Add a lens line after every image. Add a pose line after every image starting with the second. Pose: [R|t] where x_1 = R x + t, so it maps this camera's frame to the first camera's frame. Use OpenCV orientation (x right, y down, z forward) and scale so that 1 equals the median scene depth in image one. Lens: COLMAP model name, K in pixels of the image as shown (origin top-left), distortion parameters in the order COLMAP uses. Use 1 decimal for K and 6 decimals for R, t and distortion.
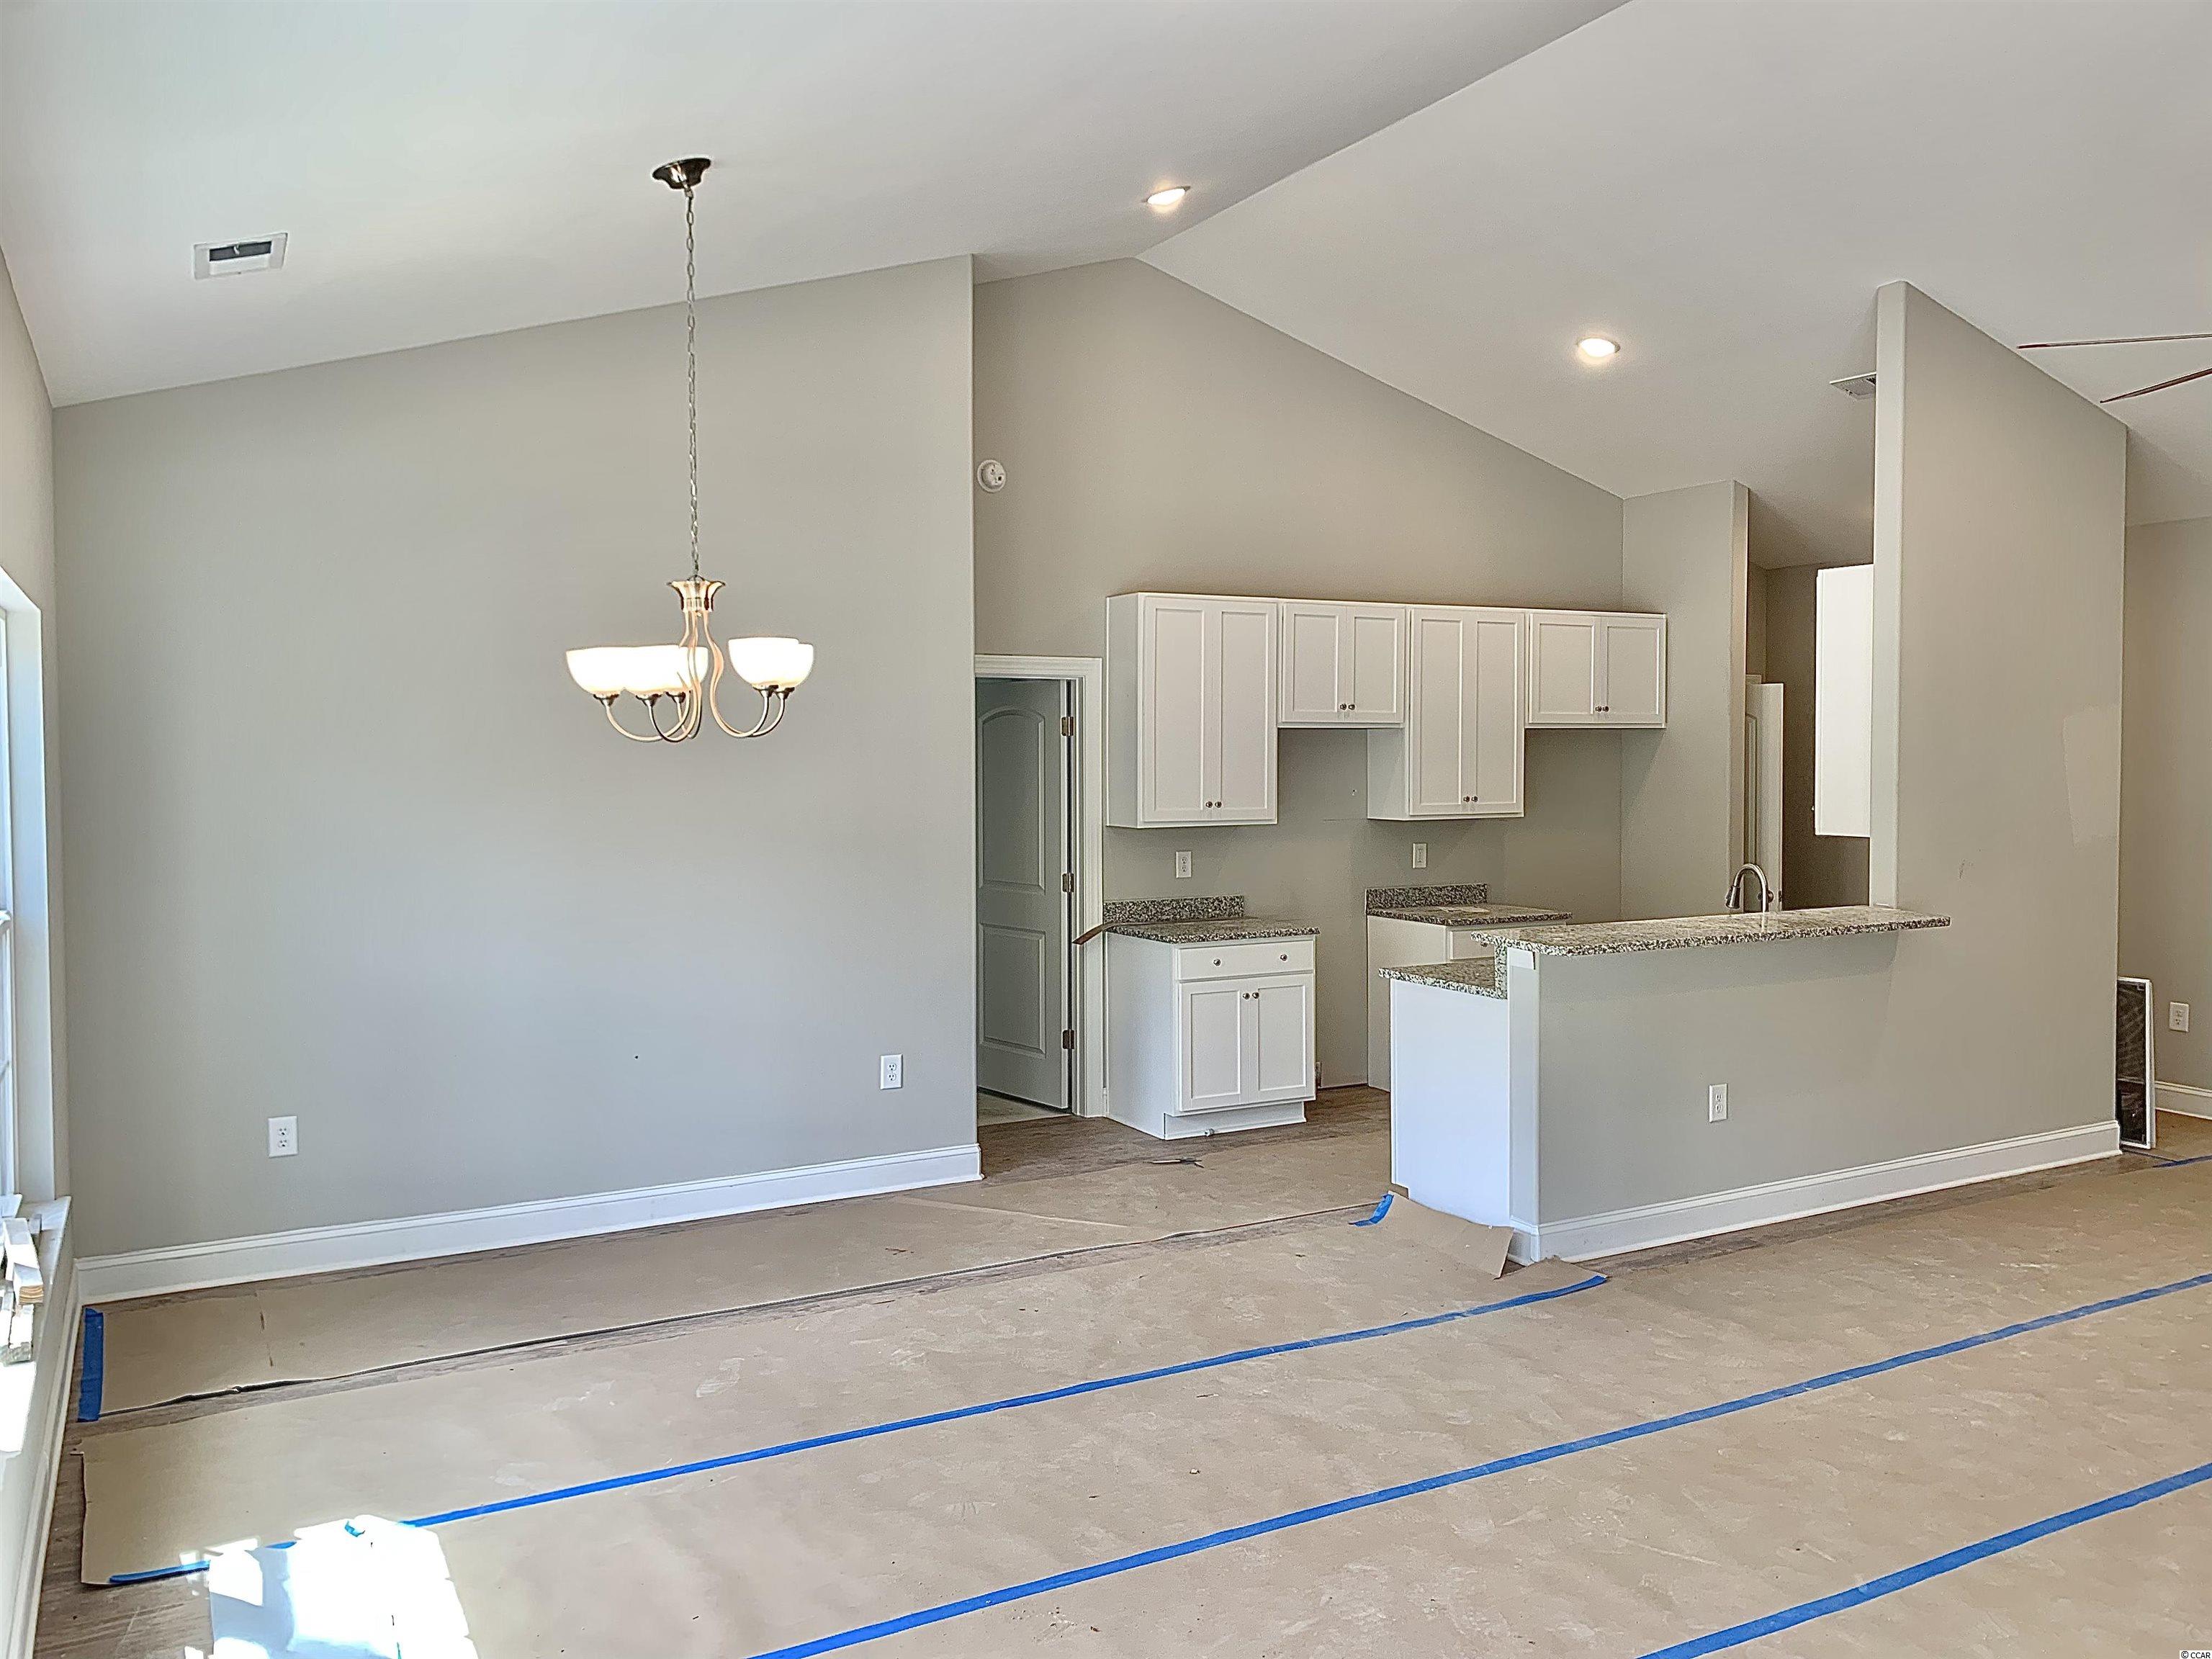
lens RADIAL K [[1659.5, 0, 1097.5], [0, 1659.5, 800.3], [0, 0, 1]] dist [0.002307, -0.000580]
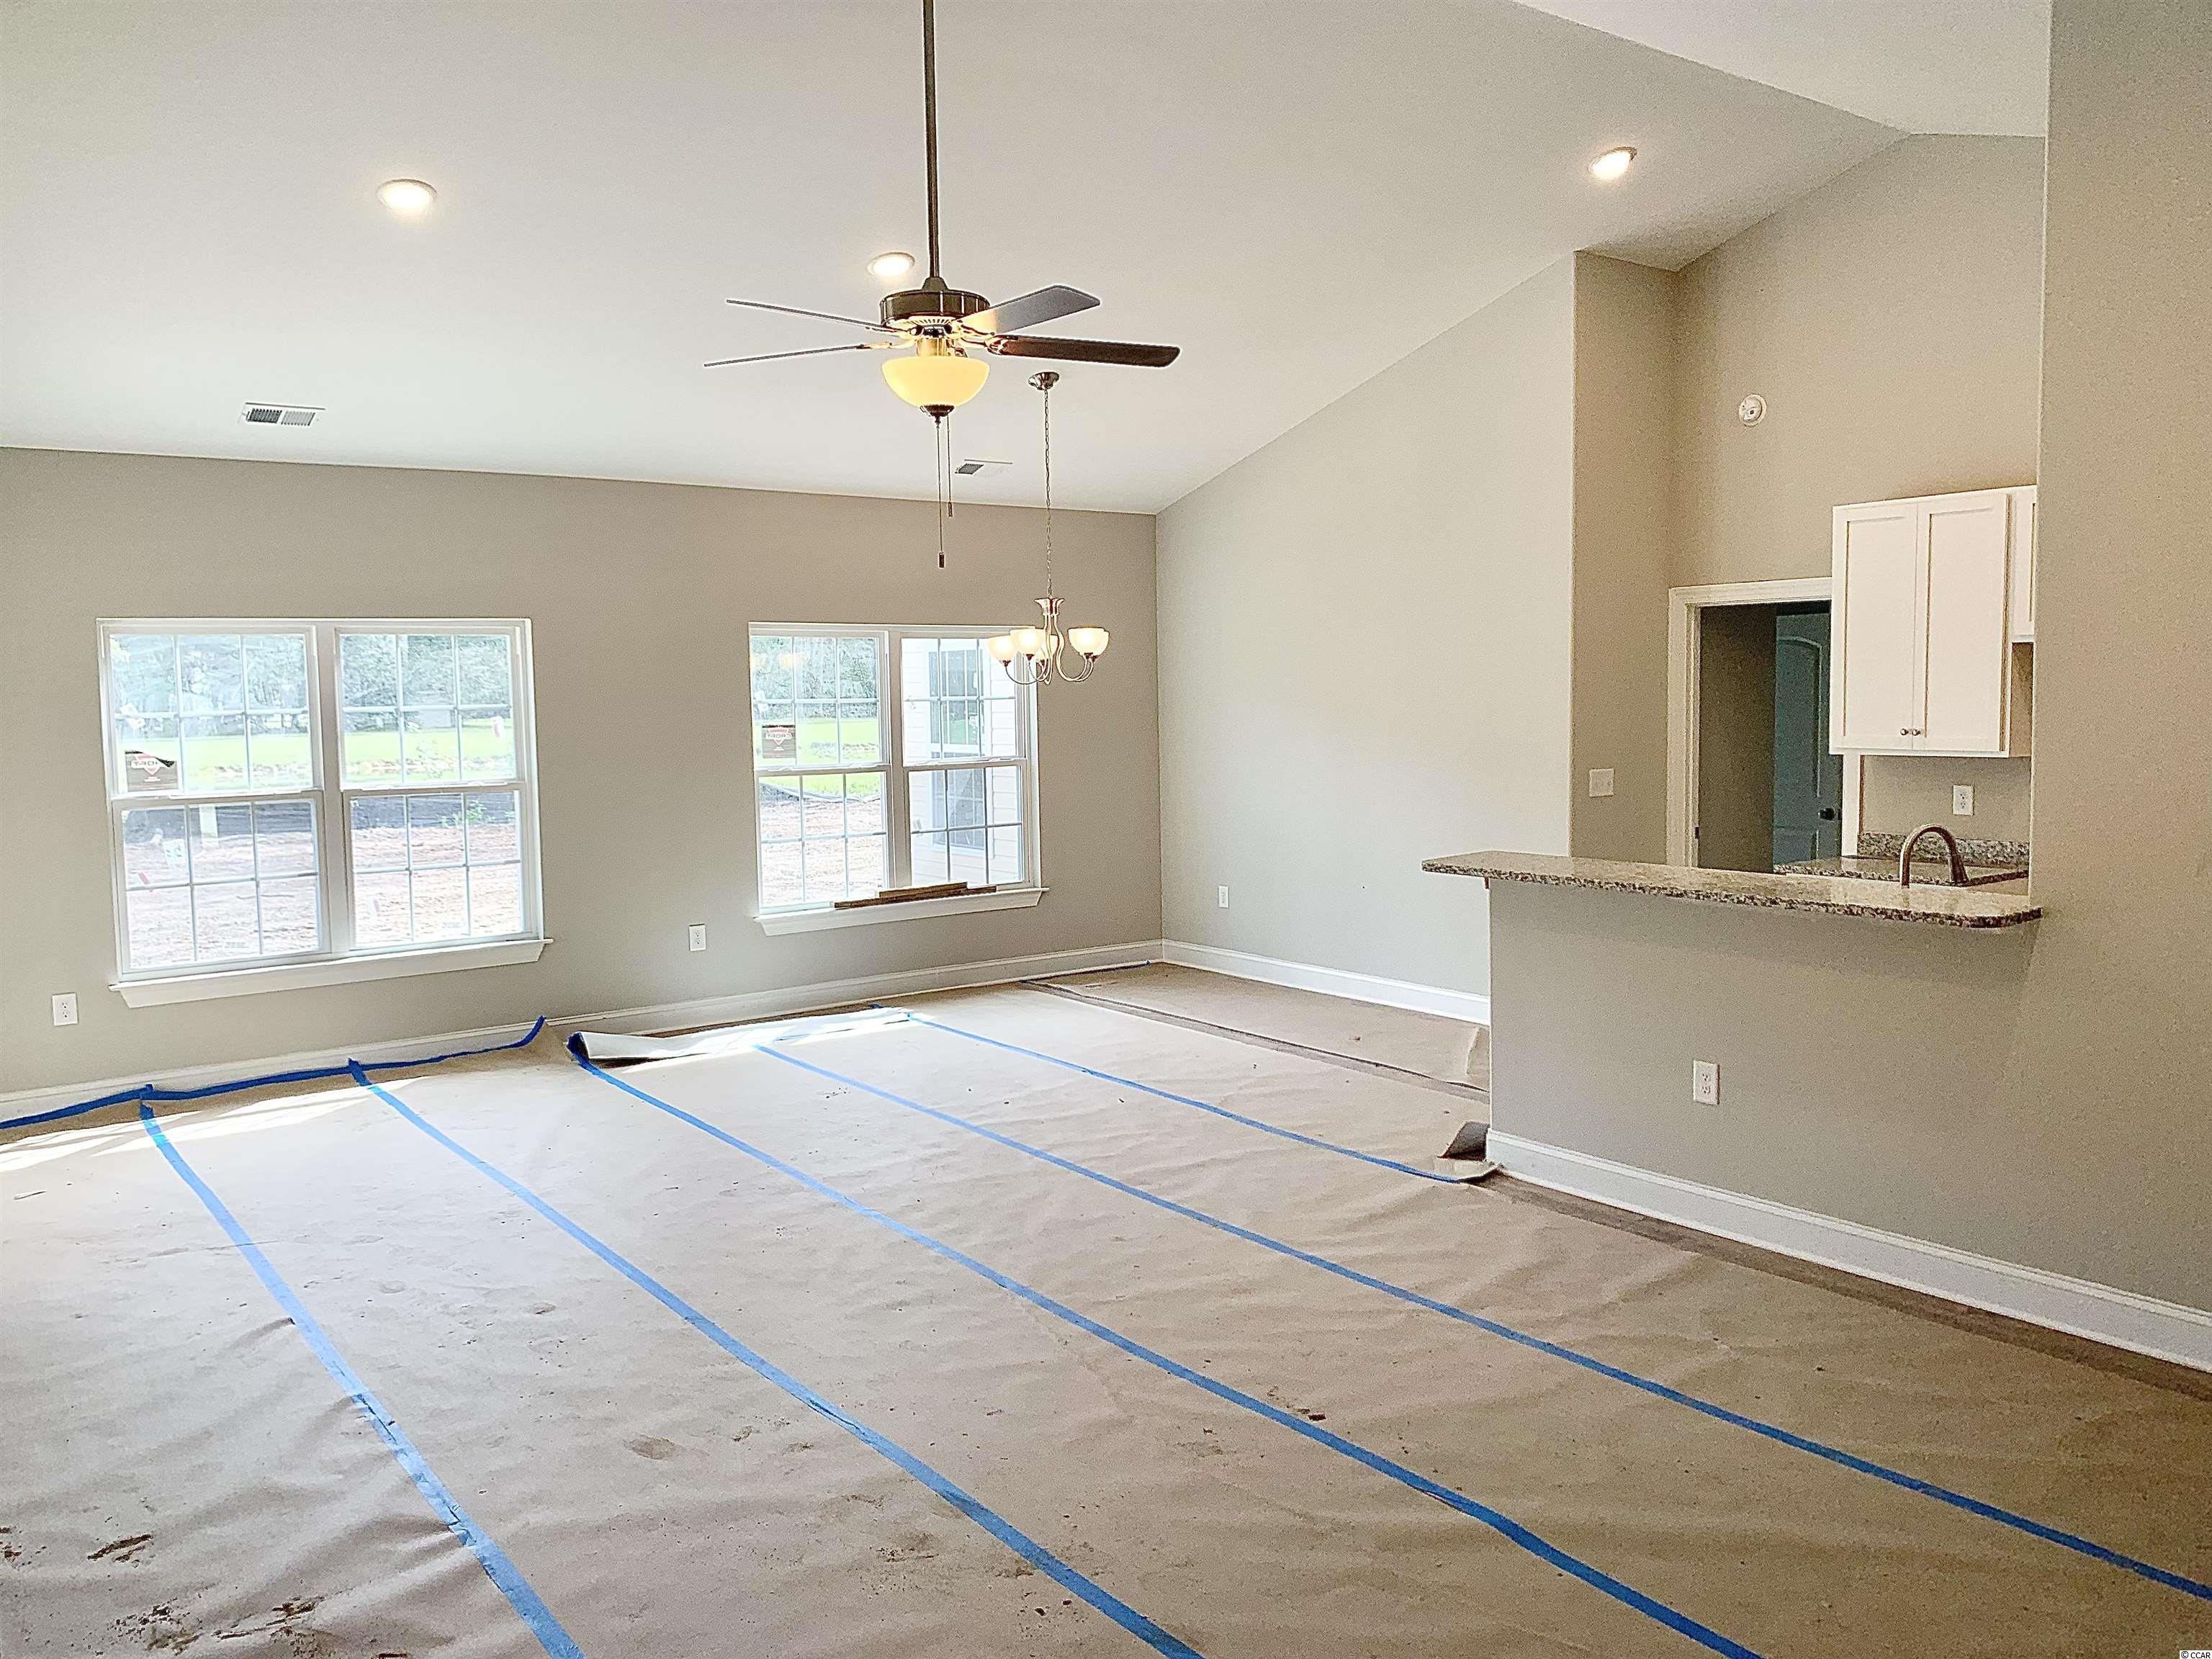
lens RADIAL K [[1681.4, 0, 1106.0], [0, 1681.4, 829.5], [0, 0, 1]] dist [-0.002611, -0.001800]
pose [[0.127755, 0.078996, -0.988655, 1.091797], [-0.009095, 0.996874, 0.078477, -0.014885], [0.991764, -0.001034, 0.128074, 0.528158]]
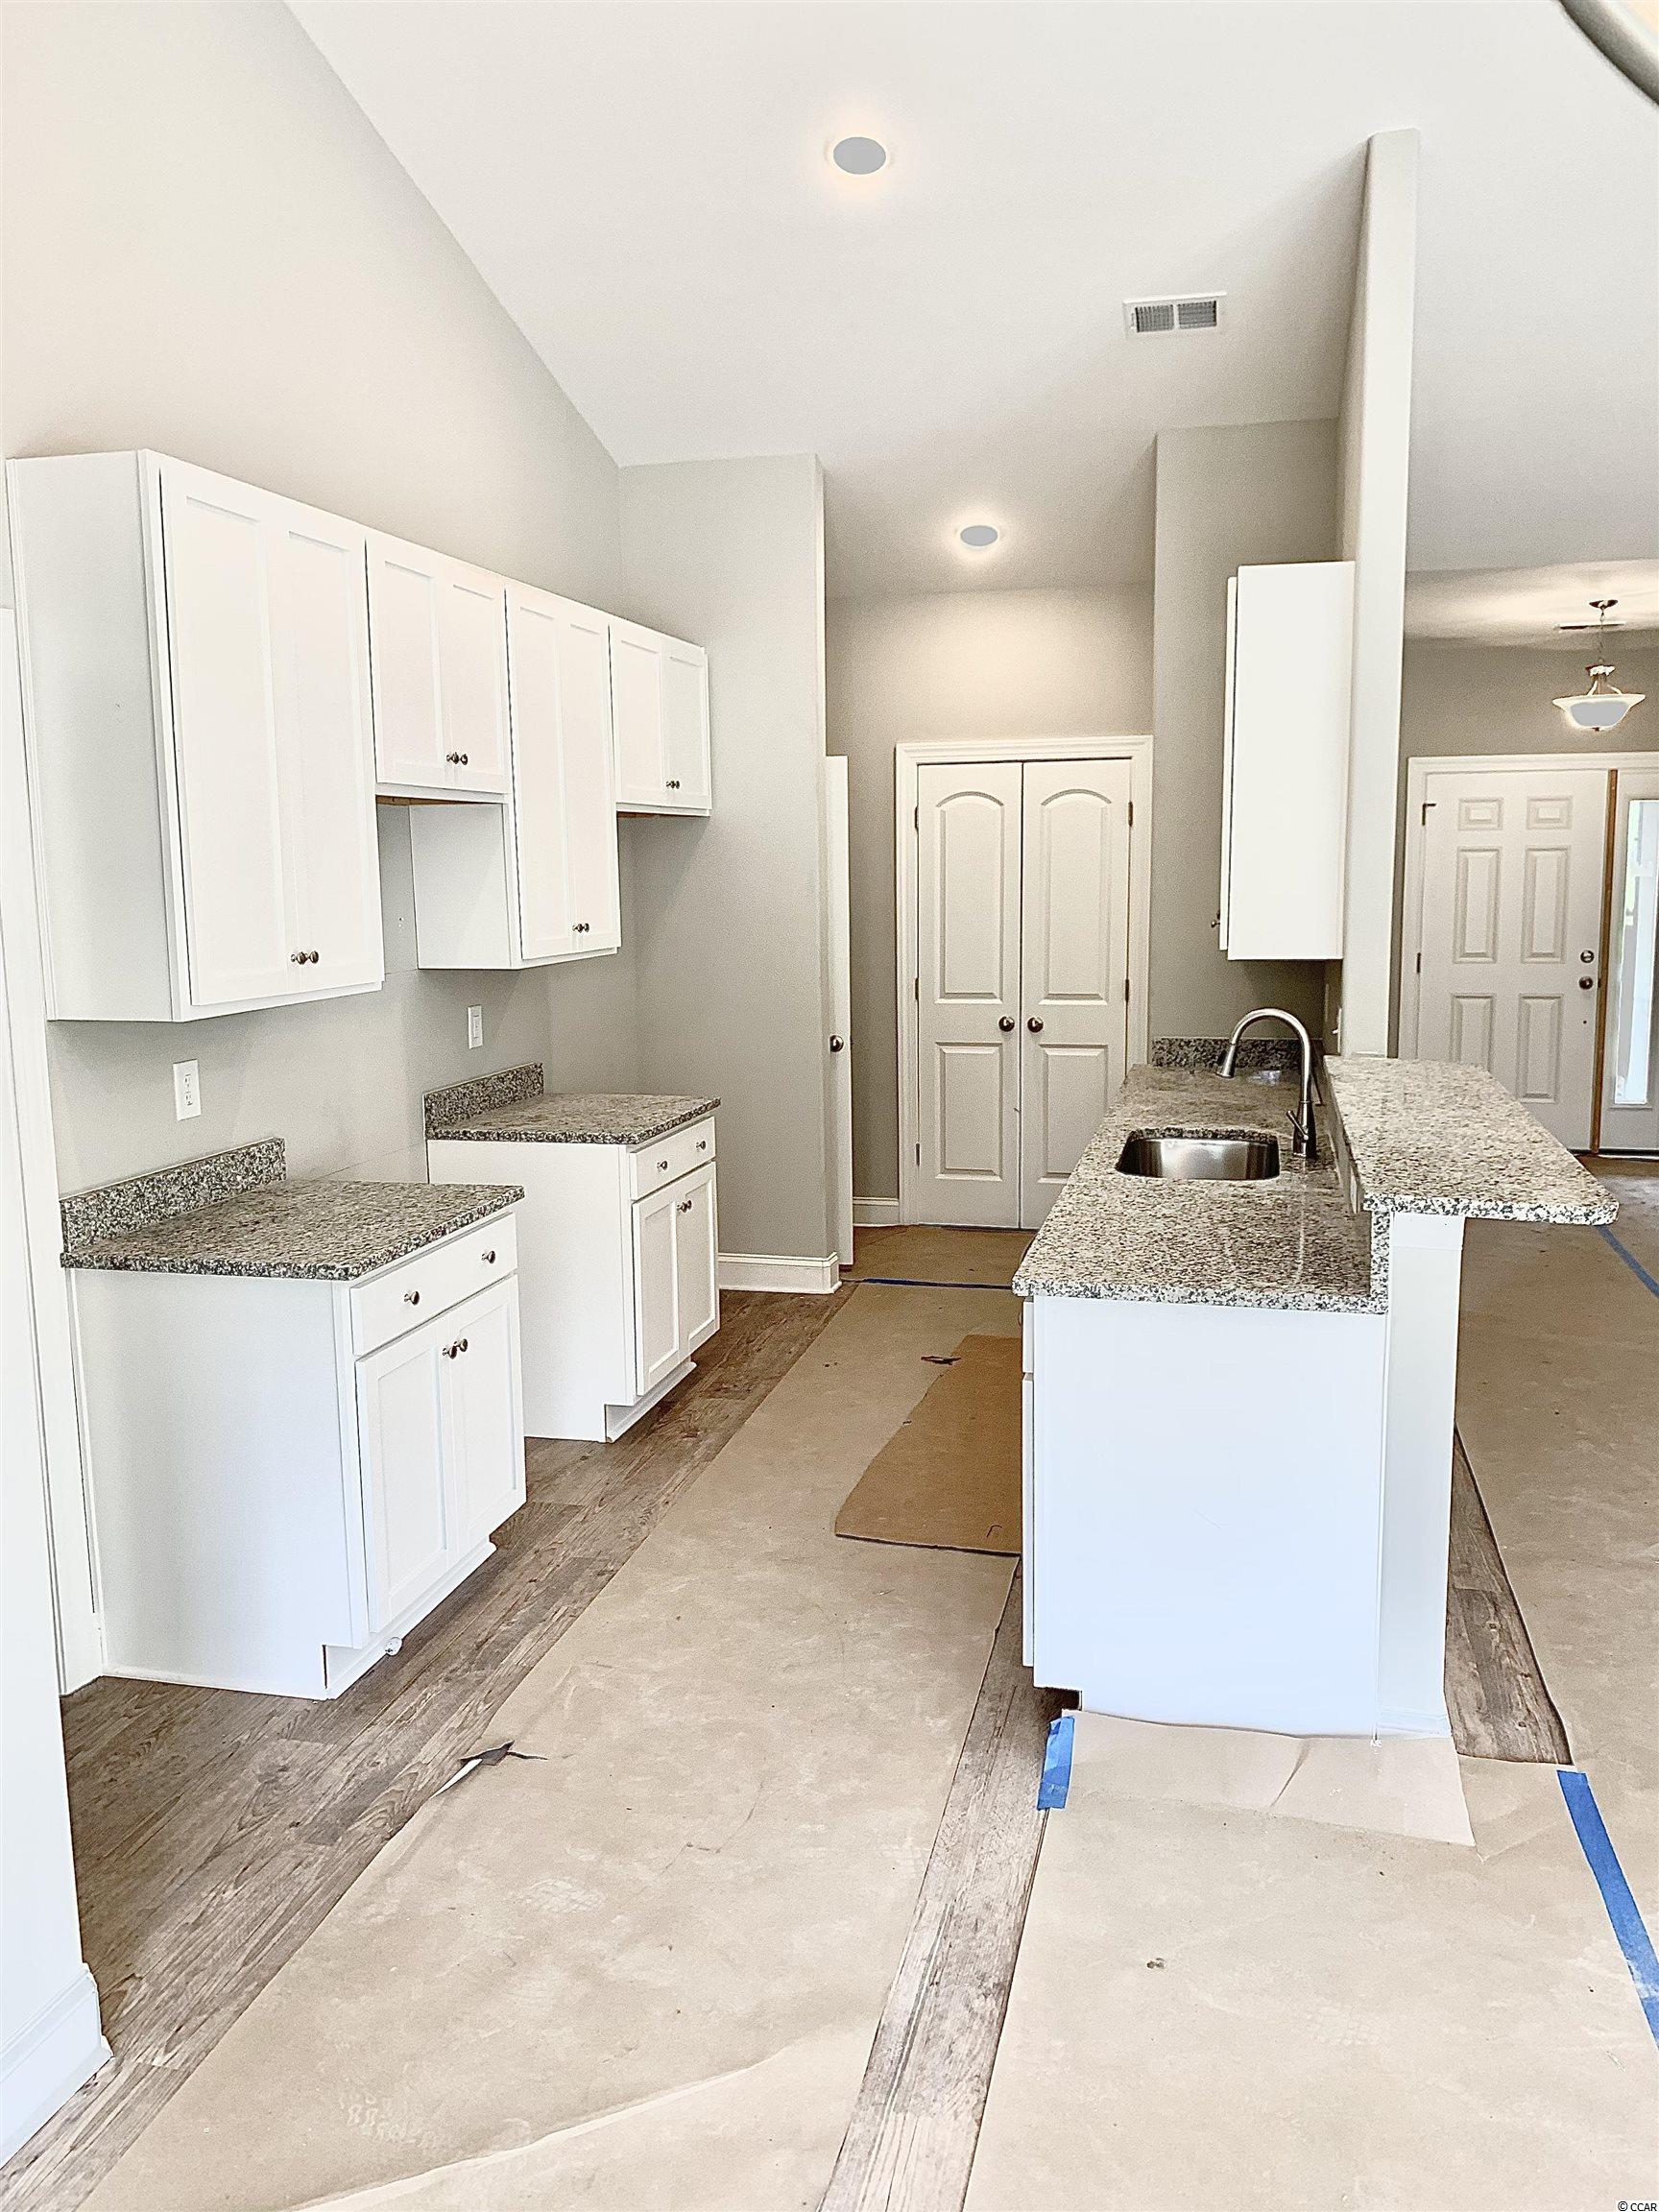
lens RADIAL K [[1681.4, 0, 829.5], [0, 1681.4, 1106.0], [0, 0, 1]] dist [-0.002611, -0.001800]
pose [[0.677900, -0.113797, 0.726294, -0.209289], [0.032018, 0.991580, 0.125477, -0.012808], [-0.734457, -0.061806, 0.675835, 0.674320]]
